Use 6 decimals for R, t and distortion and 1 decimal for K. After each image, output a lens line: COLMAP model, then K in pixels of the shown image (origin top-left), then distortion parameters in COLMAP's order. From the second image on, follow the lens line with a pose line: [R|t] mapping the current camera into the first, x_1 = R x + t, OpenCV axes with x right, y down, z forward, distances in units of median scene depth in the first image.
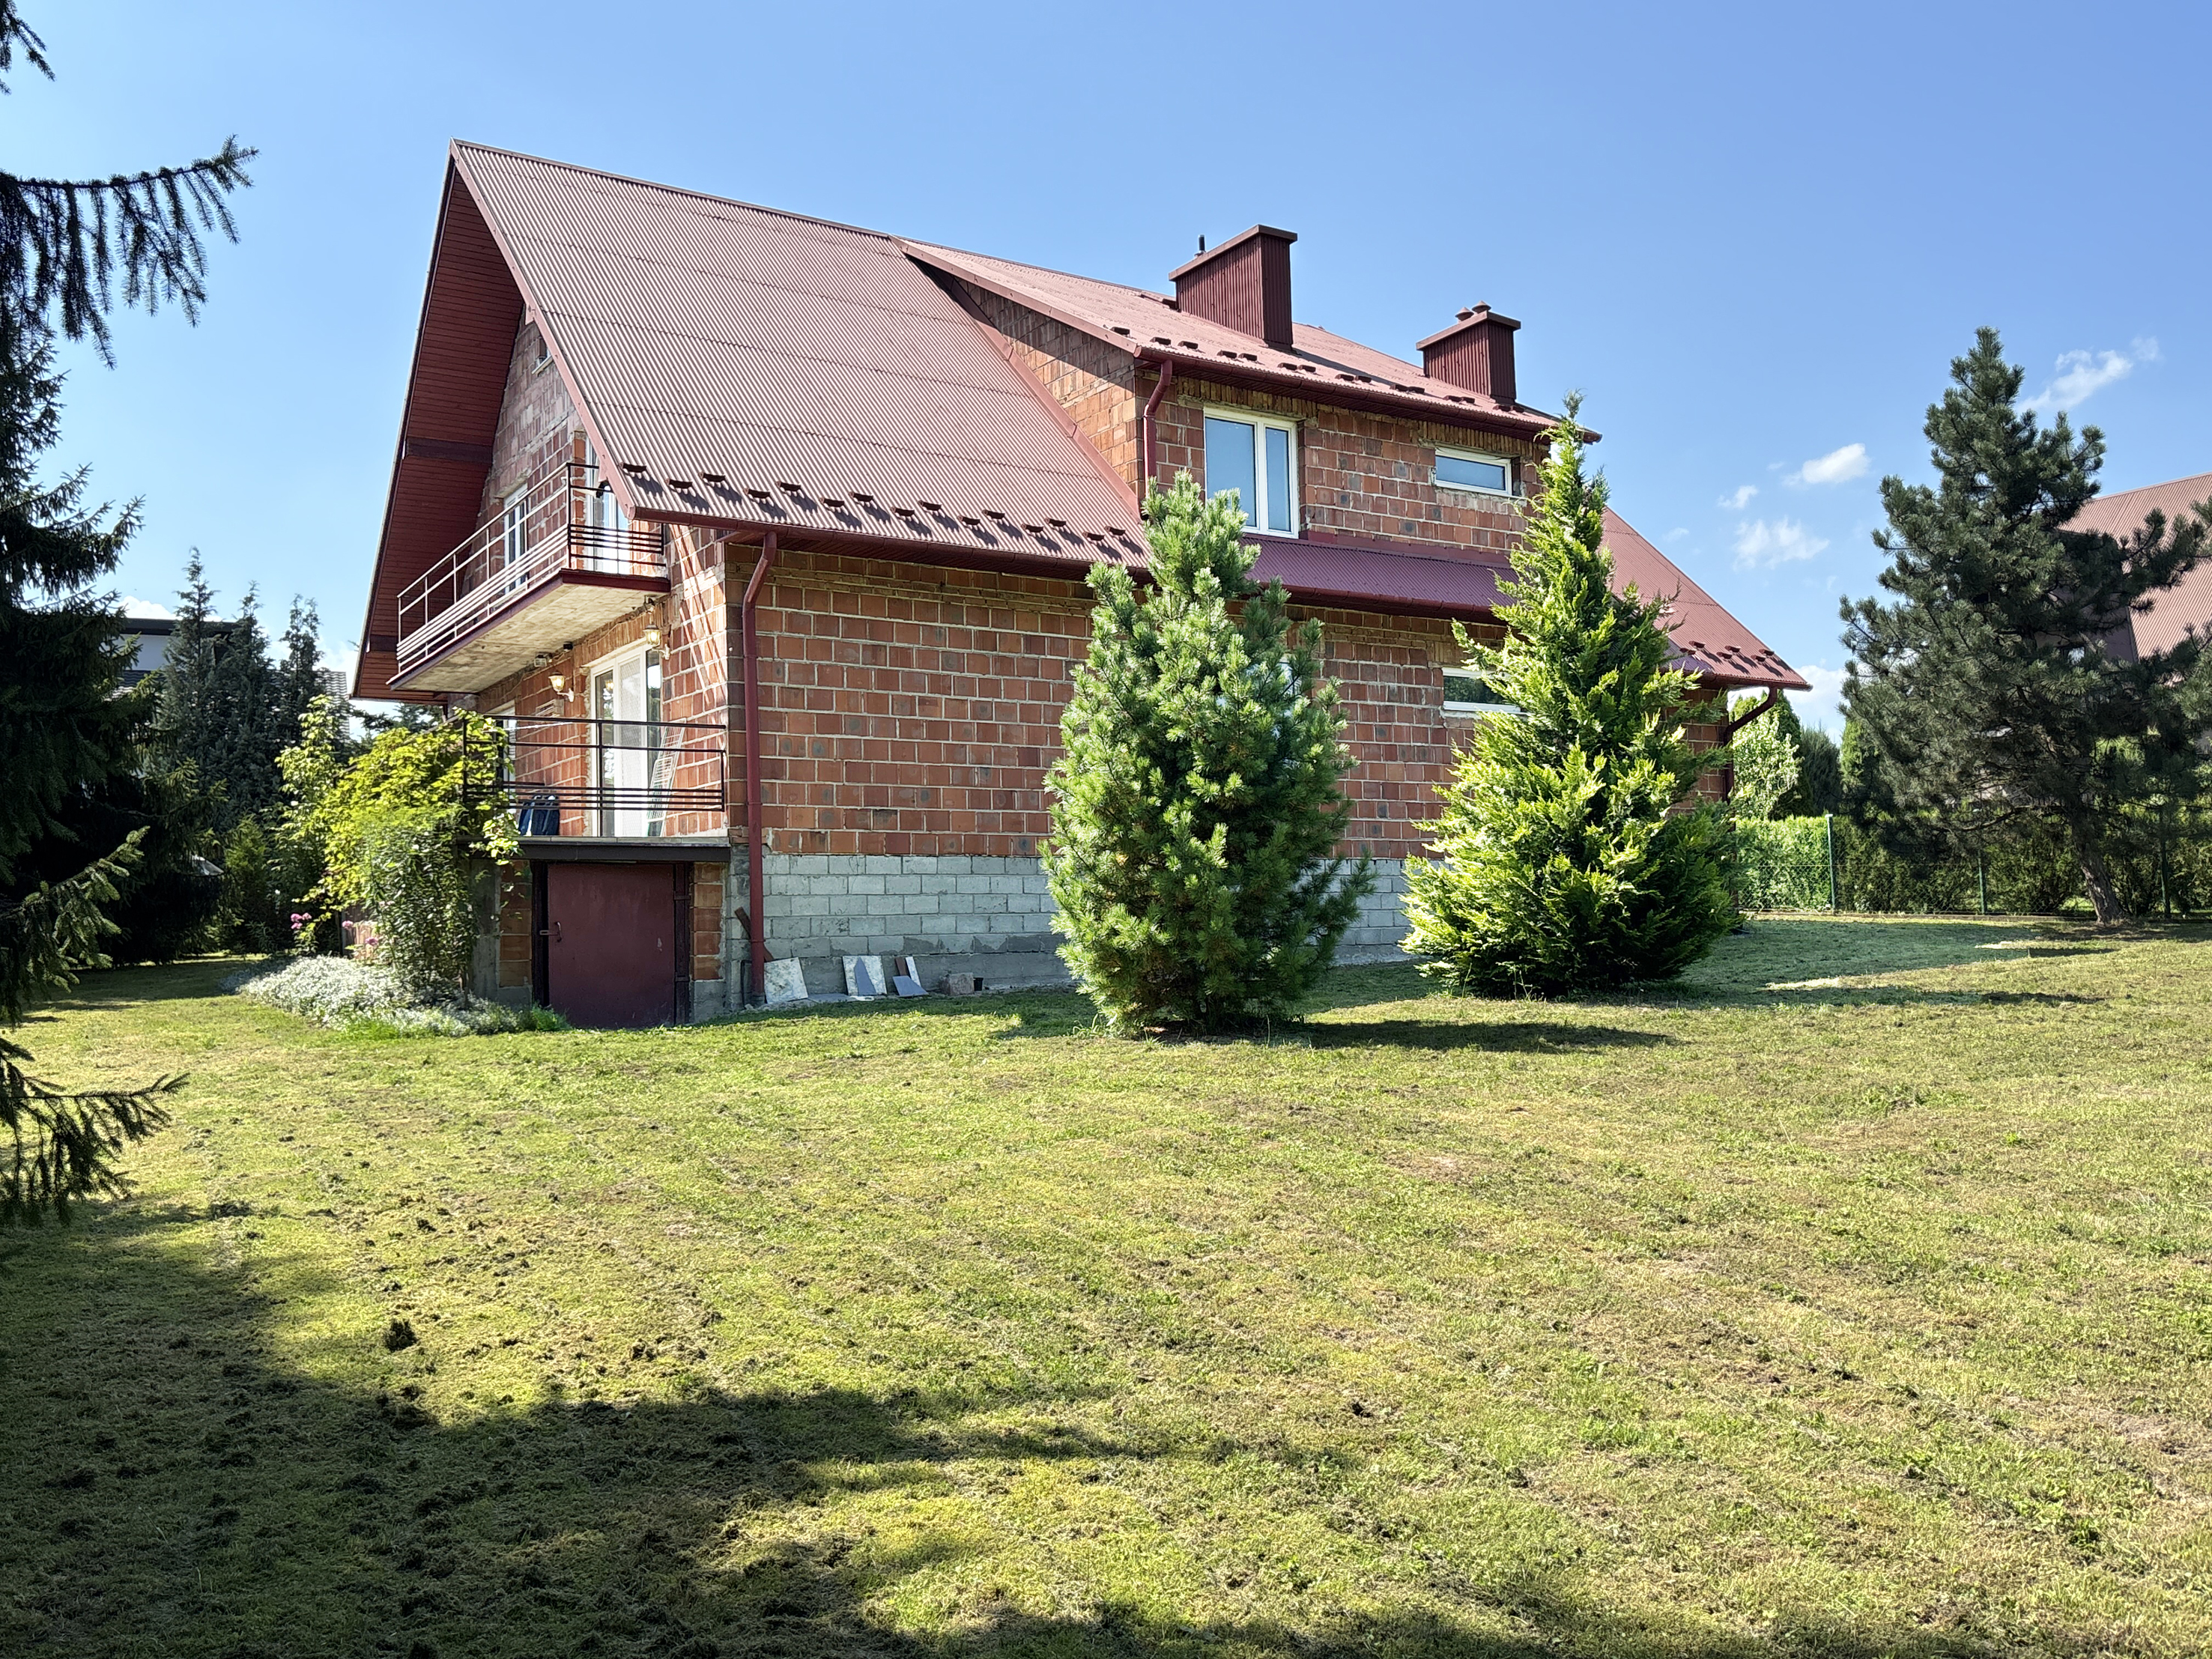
lens RADIAL K [[1812.5, 0, 1114.7], [0, 1812.5, 823.3], [0, 0, 1]] dist [0.075958, -0.099524]
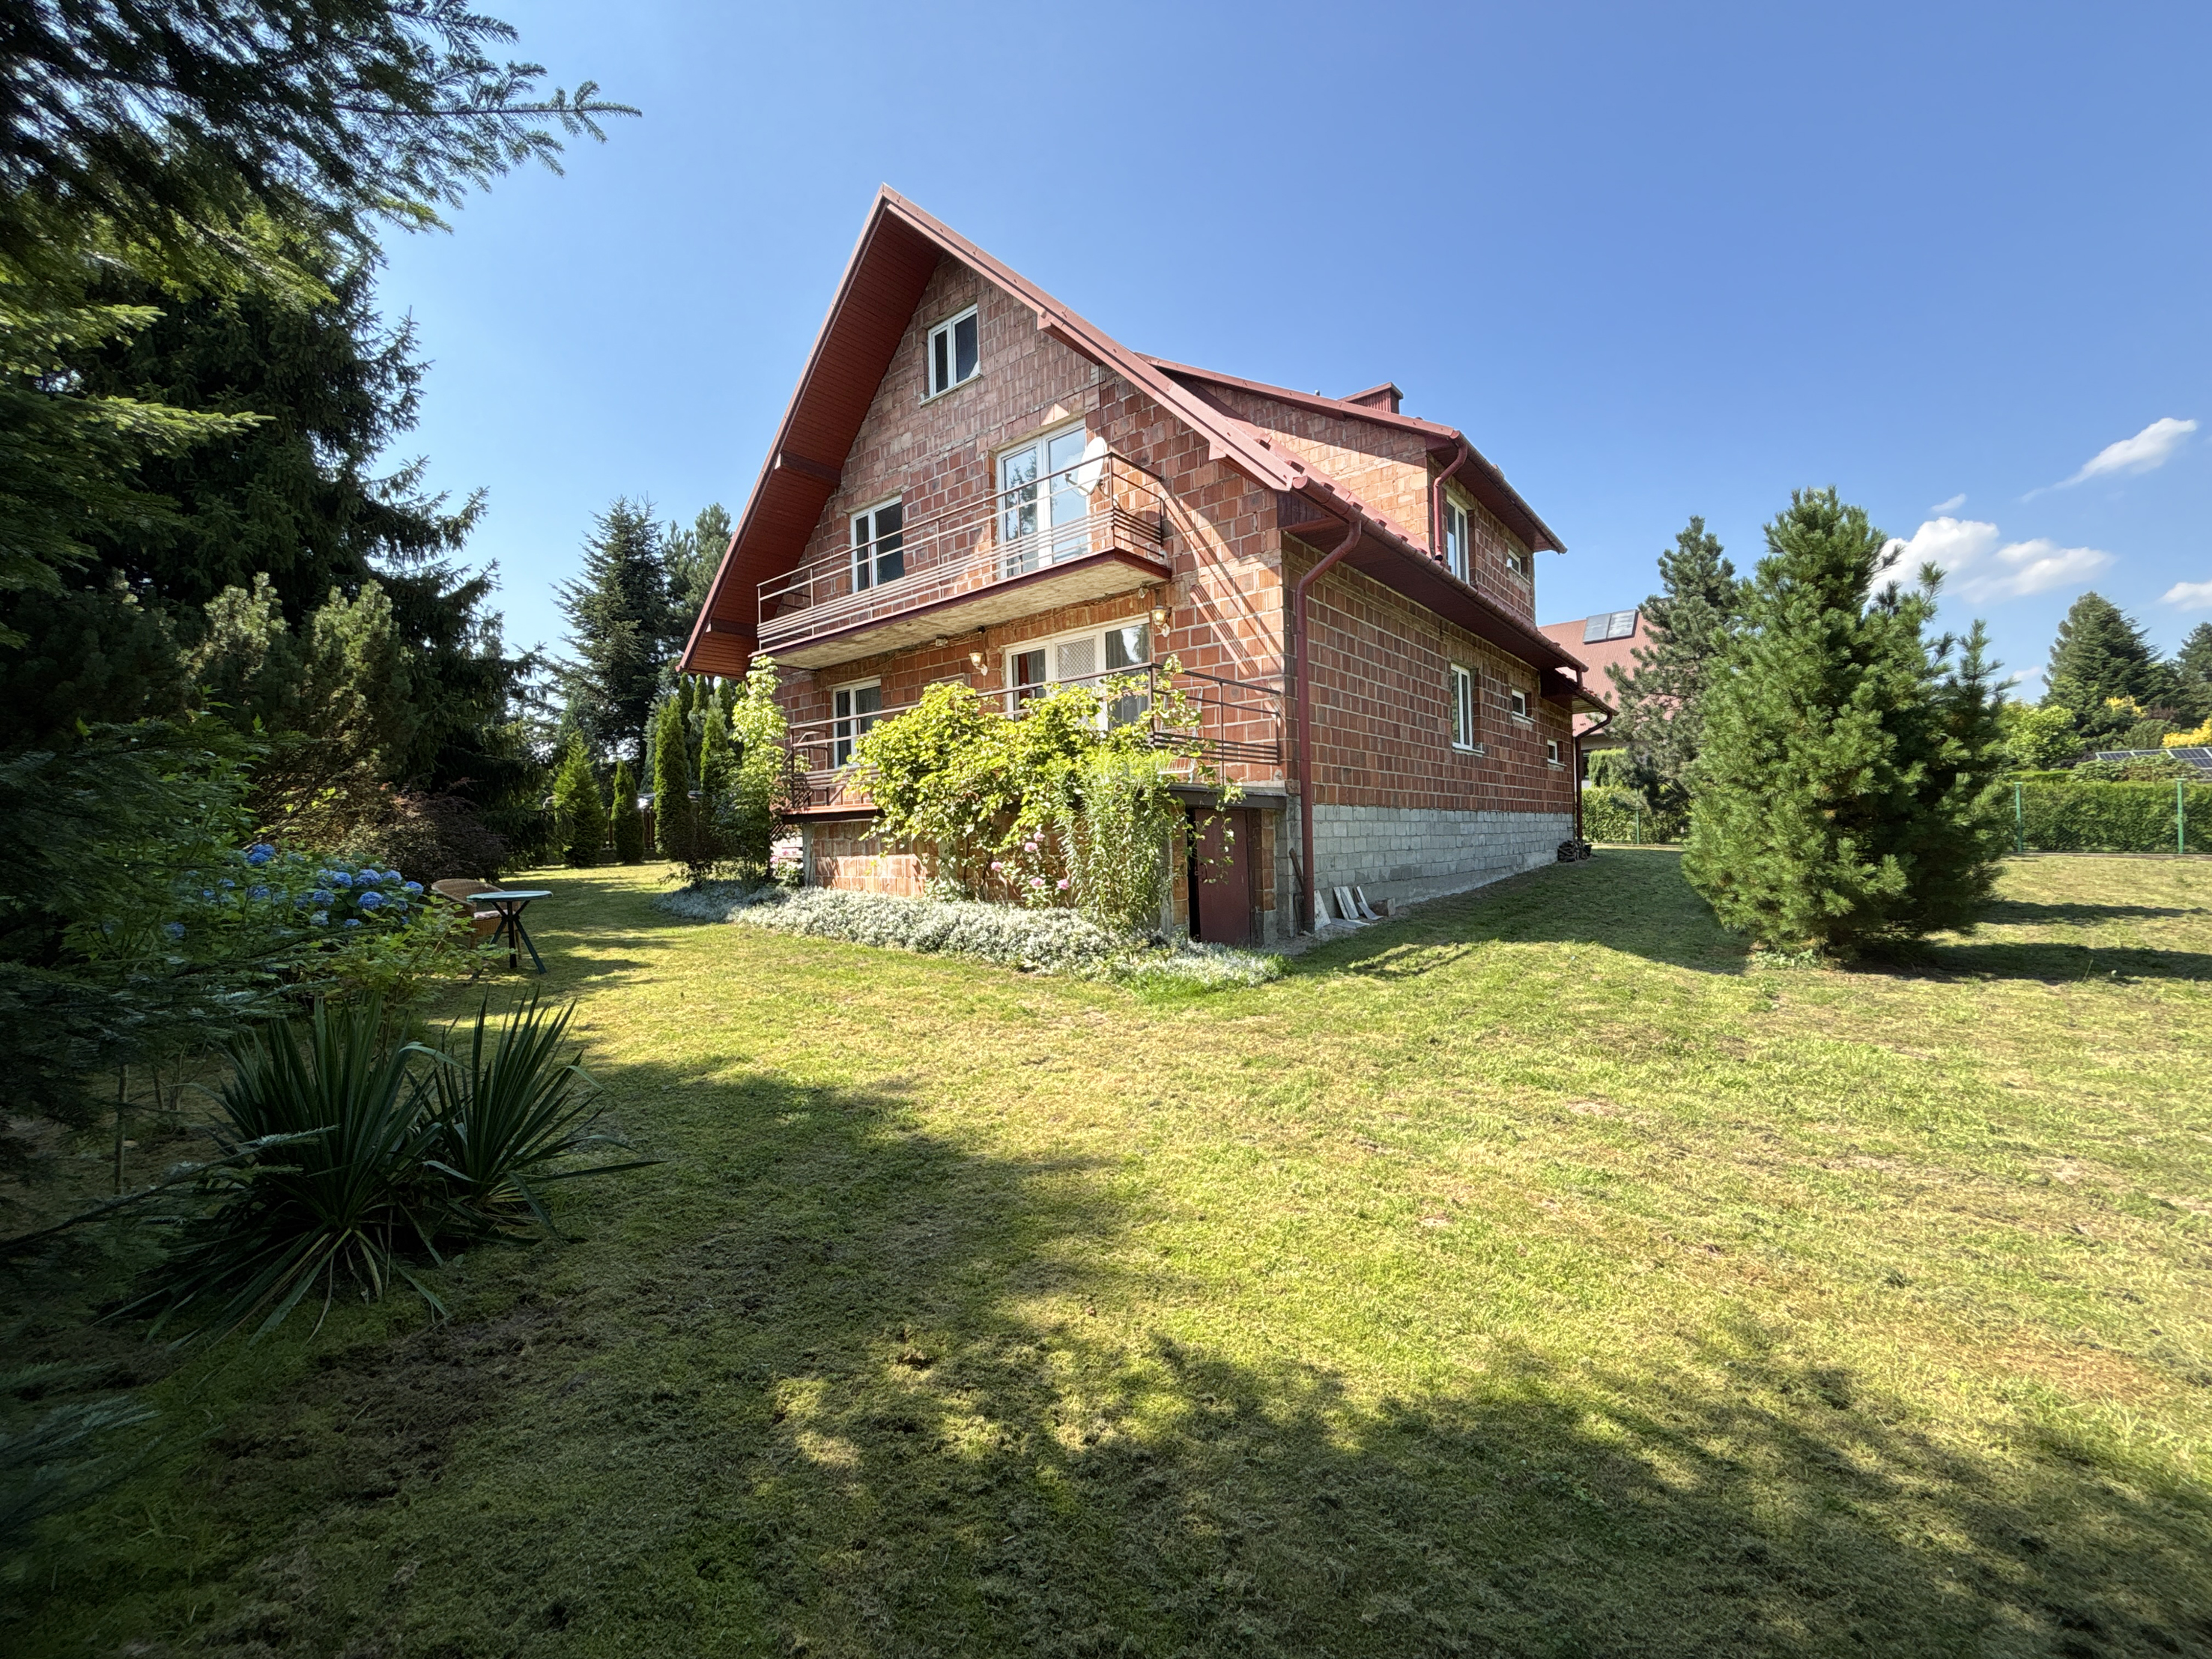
lens RADIAL K [[903.0, 0, 1106.0], [0, 903.0, 829.5], [0, 0, 1]] dist [-0.000471, 0.001053]
pose [[0.950822, 0.005474, 0.309690, -0.422020], [-0.019304, 0.998947, 0.041612, 0.010358], [-0.309136, -0.045544, 0.949927, 0.409028]]
